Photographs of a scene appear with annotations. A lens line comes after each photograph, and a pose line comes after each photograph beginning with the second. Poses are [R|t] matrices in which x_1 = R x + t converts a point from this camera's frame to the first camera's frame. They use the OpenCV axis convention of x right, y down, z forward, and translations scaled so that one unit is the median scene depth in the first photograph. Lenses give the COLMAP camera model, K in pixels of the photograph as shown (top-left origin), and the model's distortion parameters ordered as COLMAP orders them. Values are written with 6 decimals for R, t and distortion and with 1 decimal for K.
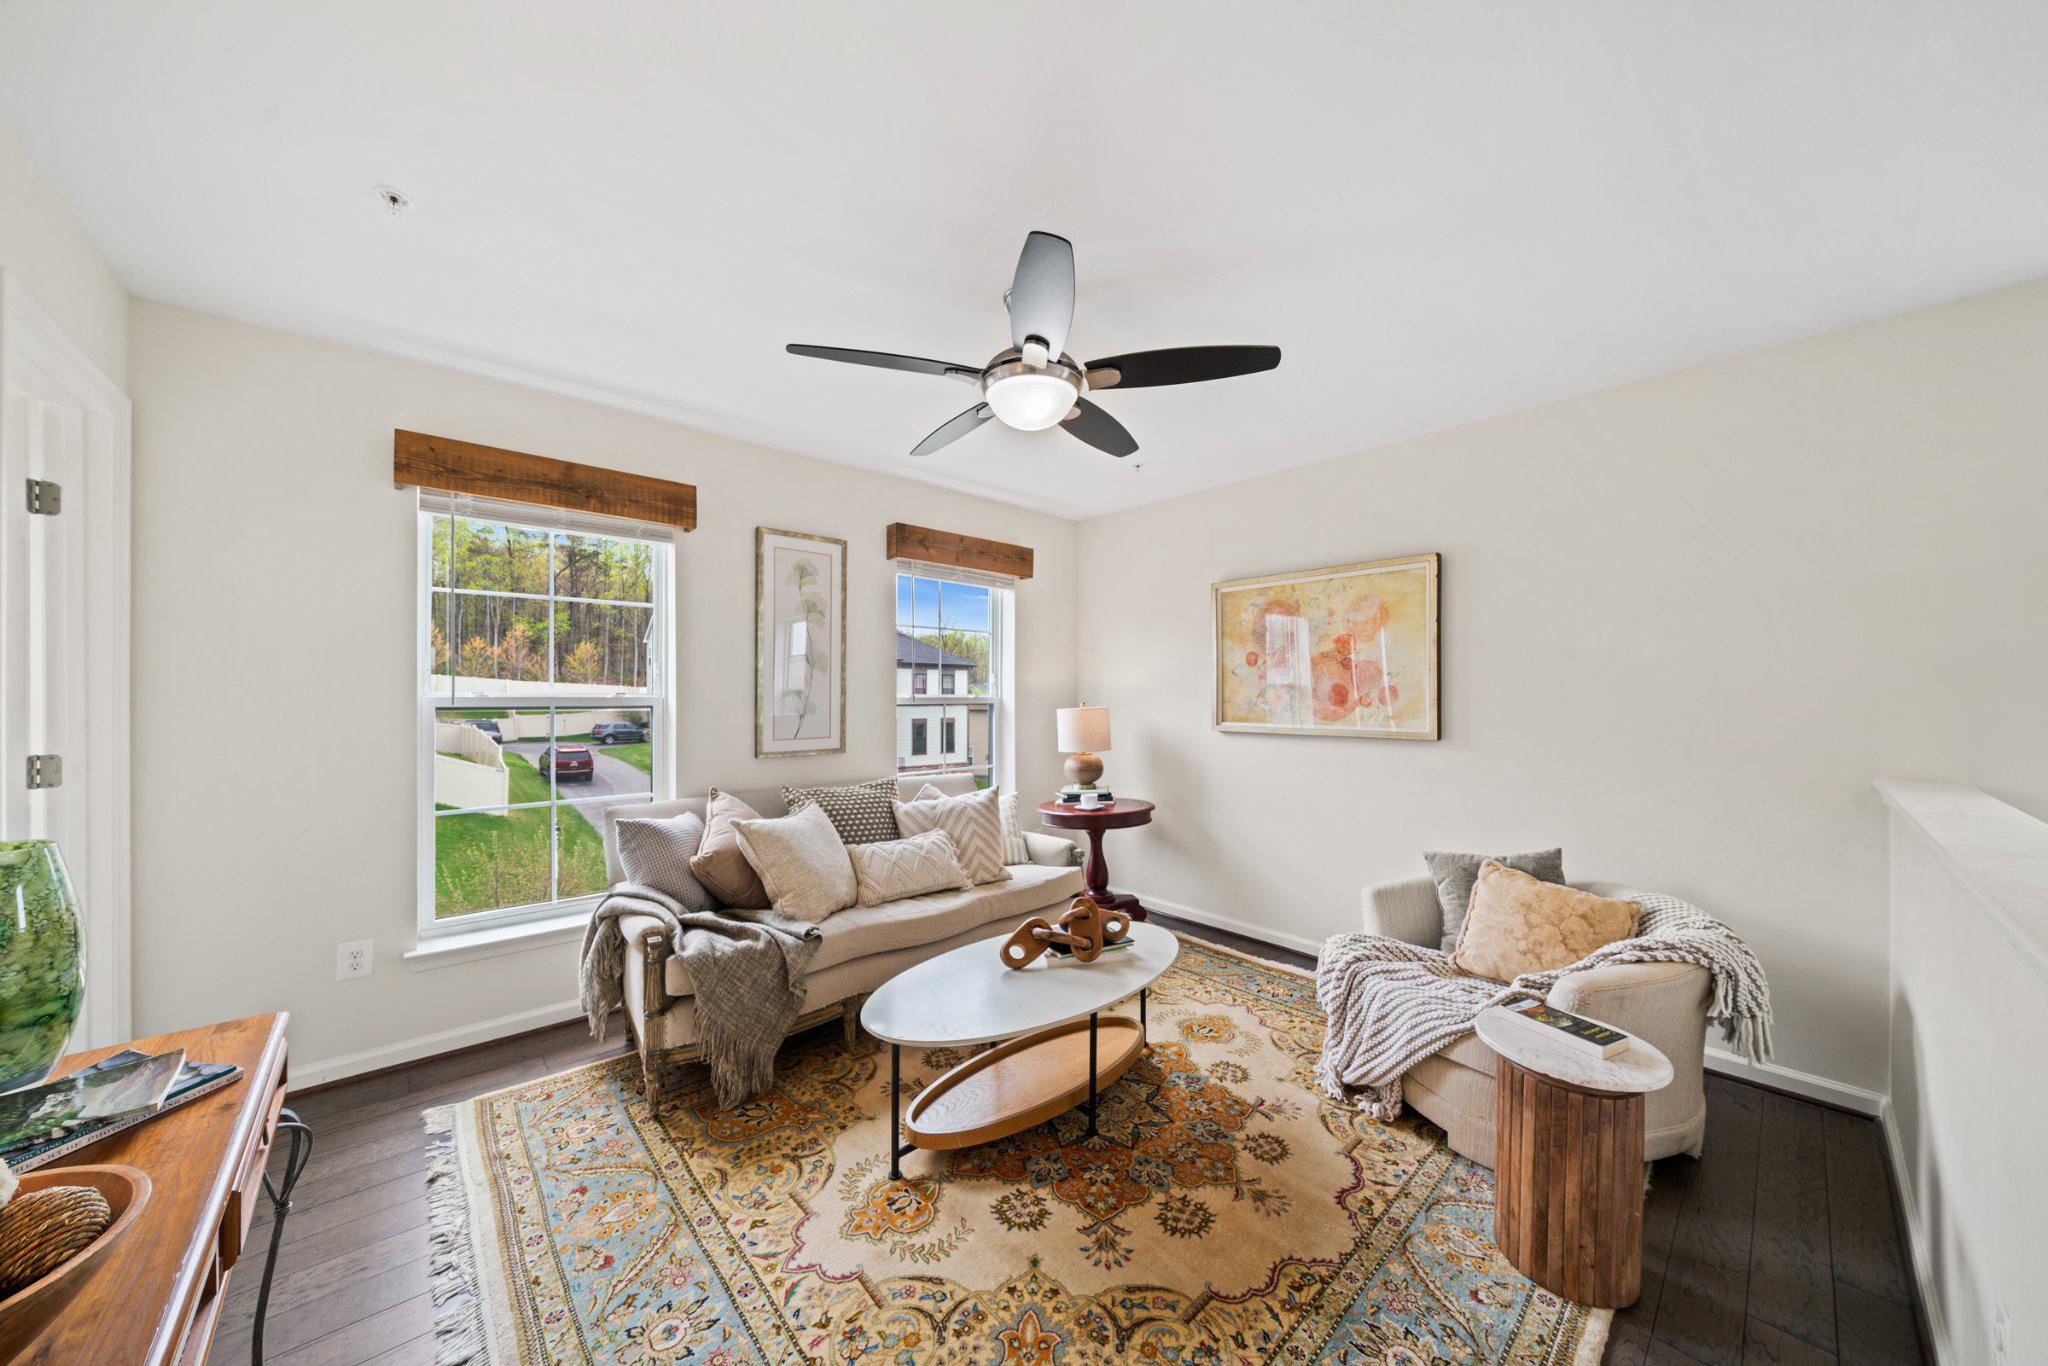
lens RADIAL K [[701.8, 0, 1014.4], [0, 701.8, 695.9], [0, 0, 1]] dist [-0.006134, -0.000162]
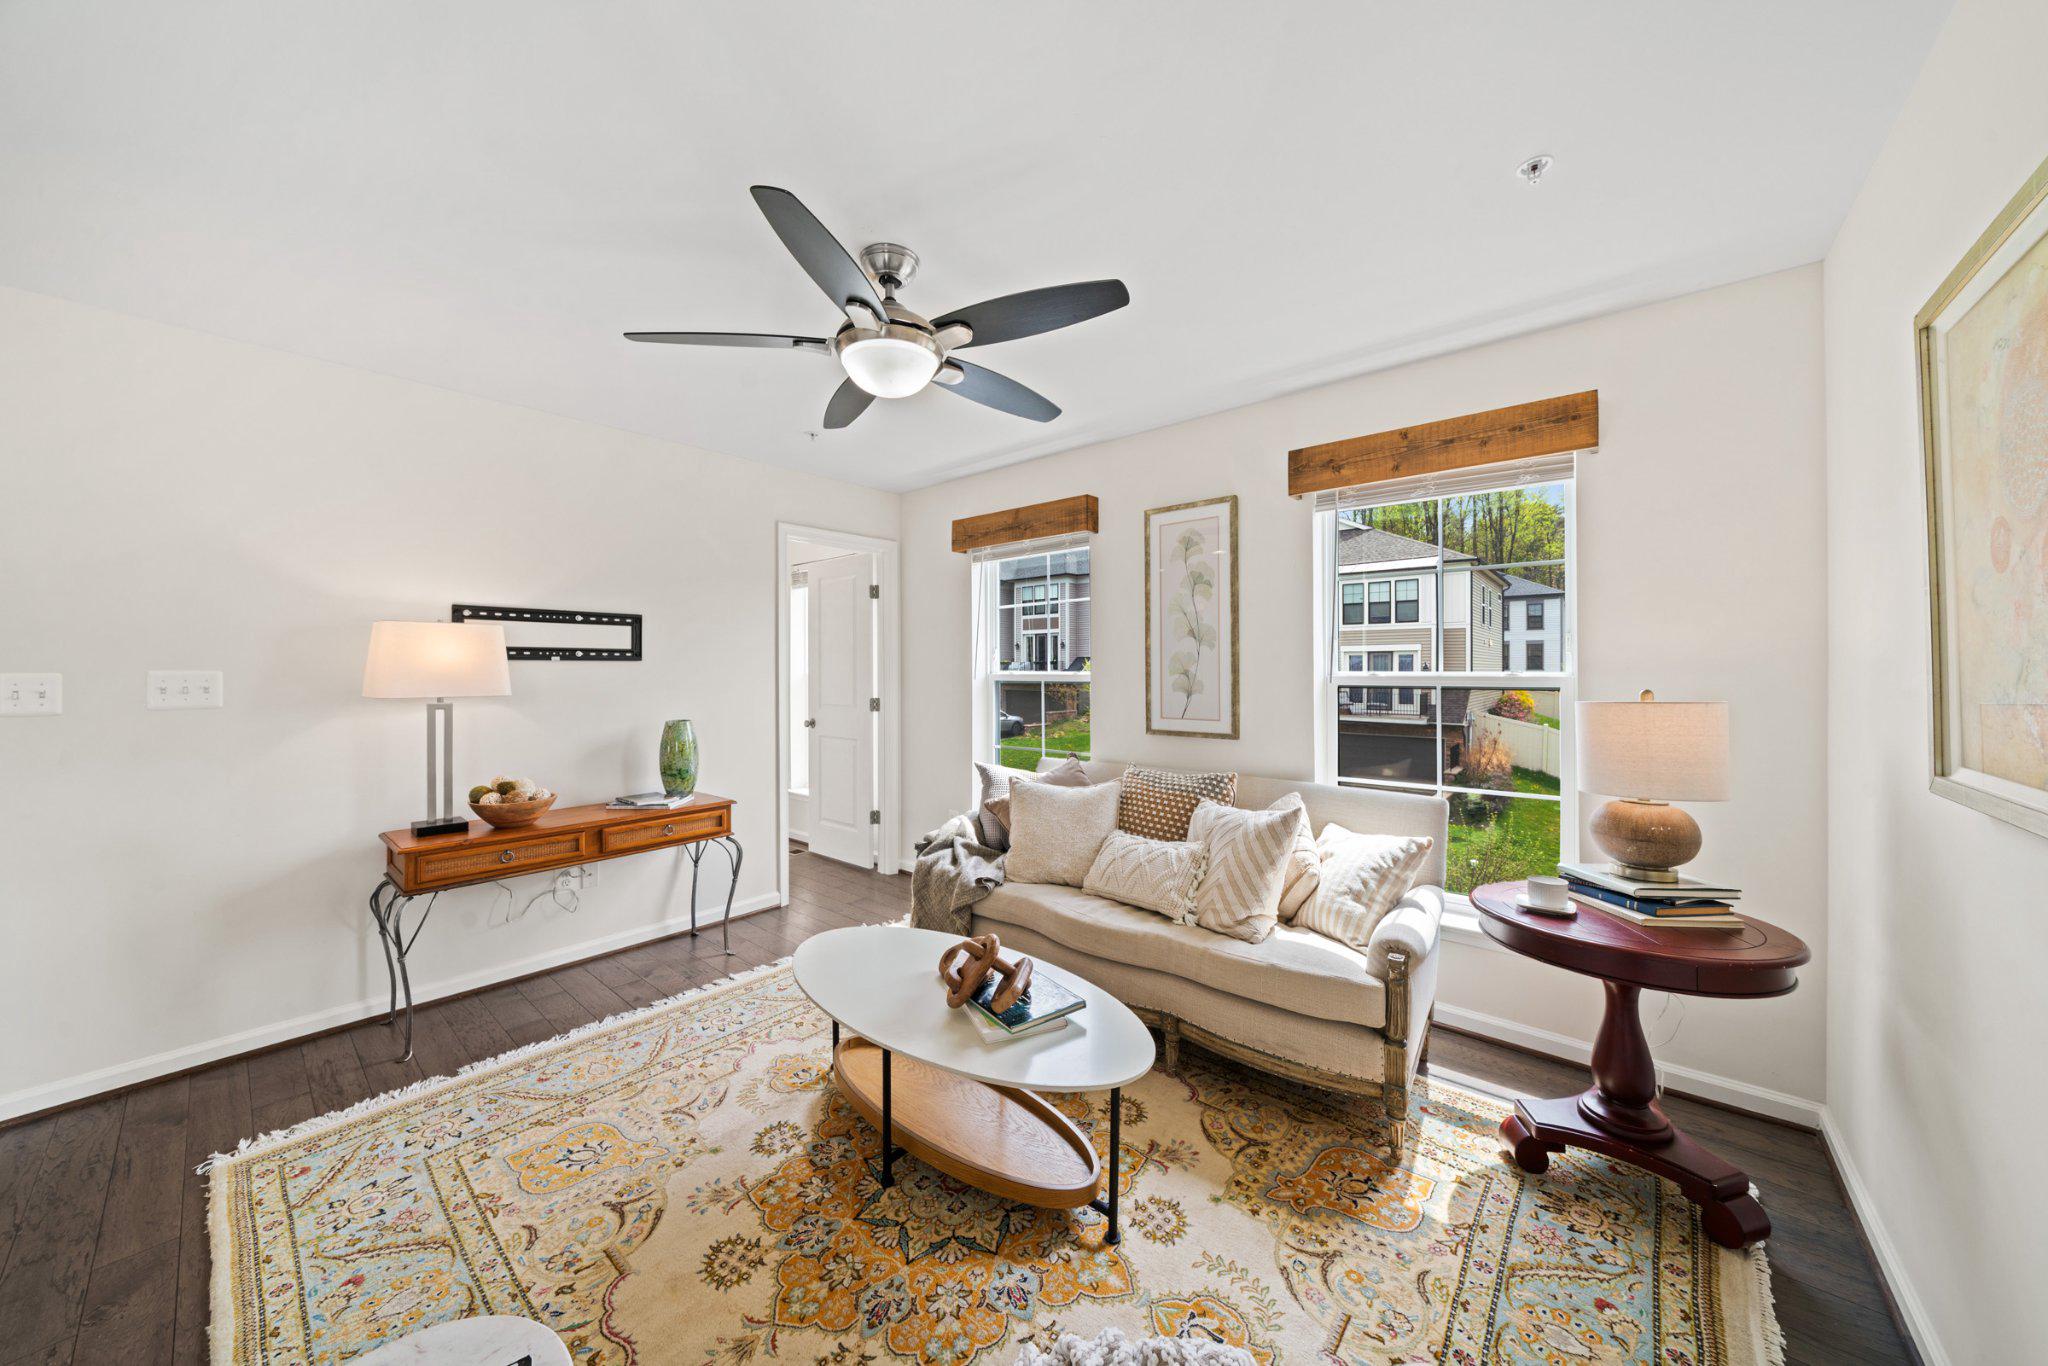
lens RADIAL K [[701.8, 0, 1013.5], [0, 701.8, 668.5], [0, 0, 1]] dist [-0.006134, -0.000162]
pose [[0.127884, -0.003513, -0.991783, 0.847698], [0.002310, 0.999992, -0.003245, -0.006778], [0.991786, -0.001876, 0.127891, 0.894903]]
